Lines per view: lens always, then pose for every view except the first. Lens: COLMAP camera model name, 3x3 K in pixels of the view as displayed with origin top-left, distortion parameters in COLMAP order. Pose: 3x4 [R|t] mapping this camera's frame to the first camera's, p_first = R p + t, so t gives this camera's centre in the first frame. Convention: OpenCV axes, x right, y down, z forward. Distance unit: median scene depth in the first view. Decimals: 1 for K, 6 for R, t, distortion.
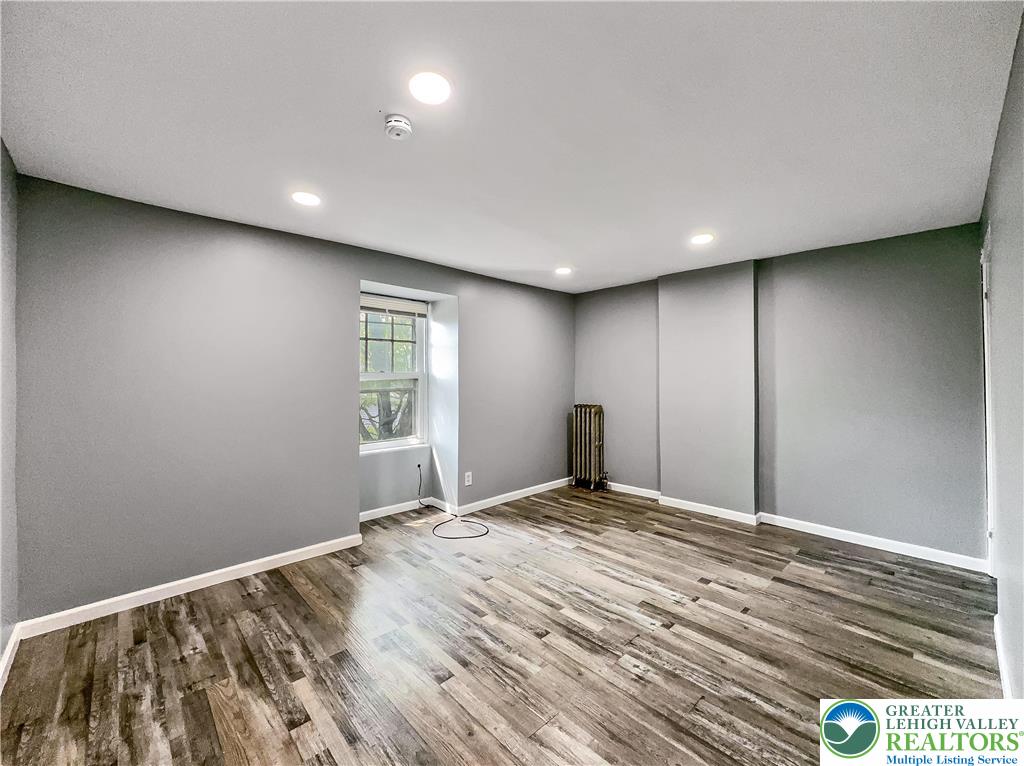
lens RADIAL K [[419.5, 0, 509.4], [0, 419.5, 378.2], [0, 0, 1]] dist [-0.003341, 0.000972]
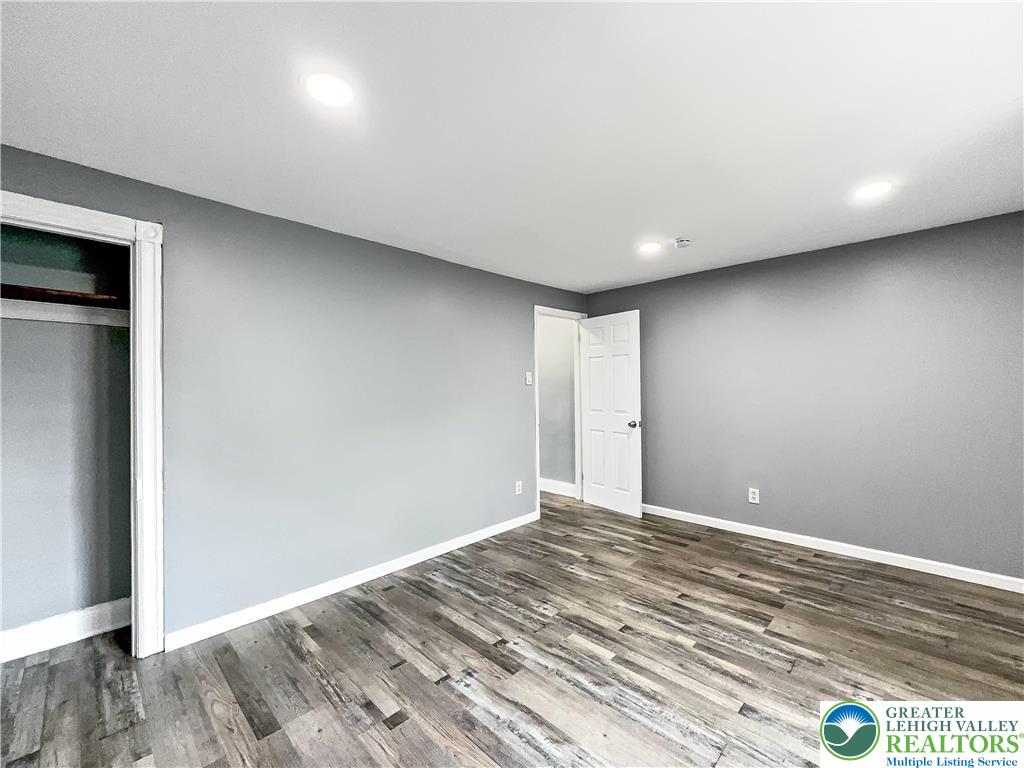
lens RADIAL K [[419.5, 0, 514.8], [0, 419.5, 384.1], [0, 0, 1]] dist [-0.003341, 0.000972]
pose [[-0.999290, 0.014931, -0.034594, 0.382569], [0.015130, 0.999870, -0.005510, -0.003640], [0.034507, -0.006030, -0.999386, 2.036328]]
